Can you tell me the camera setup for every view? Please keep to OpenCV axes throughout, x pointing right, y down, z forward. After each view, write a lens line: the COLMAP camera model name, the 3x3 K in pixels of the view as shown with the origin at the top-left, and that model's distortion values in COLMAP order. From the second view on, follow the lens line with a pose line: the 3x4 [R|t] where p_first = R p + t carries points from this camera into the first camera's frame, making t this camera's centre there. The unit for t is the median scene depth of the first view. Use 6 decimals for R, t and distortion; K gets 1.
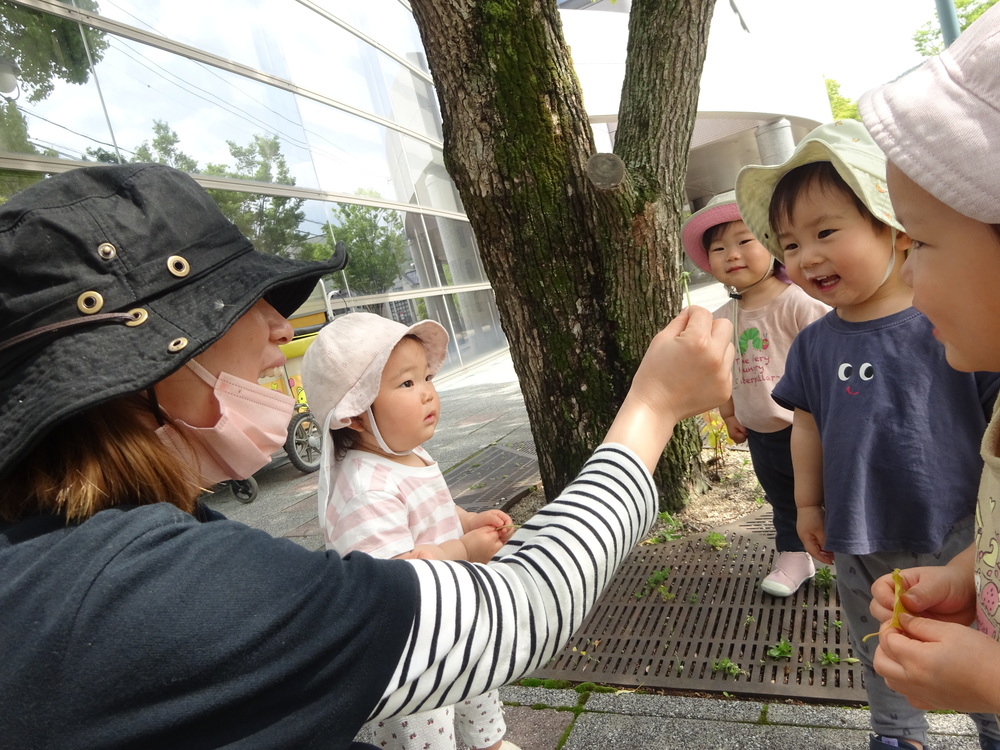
lens RADIAL K [[736.2, 0, 500.0], [0, 736.2, 375.0], [0, 0, 1]] dist [-0.003755, -0.029056]
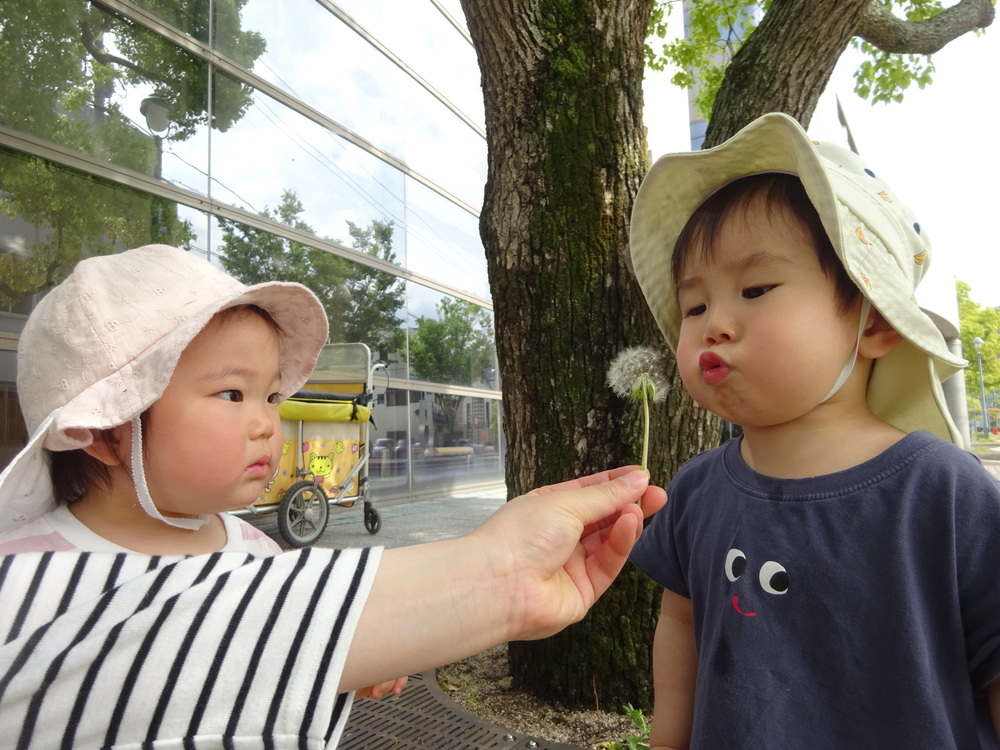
lens RADIAL K [[736.2, 0, 500.0], [0, 736.2, 375.0], [0, 0, 1]] dist [-0.003755, -0.029056]
pose [[0.968302, 0.214465, -0.128043, 0.105606], [-0.232620, 0.961008, -0.149506, 0.005149], [0.090987, 0.174552, 0.980435, 0.189590]]
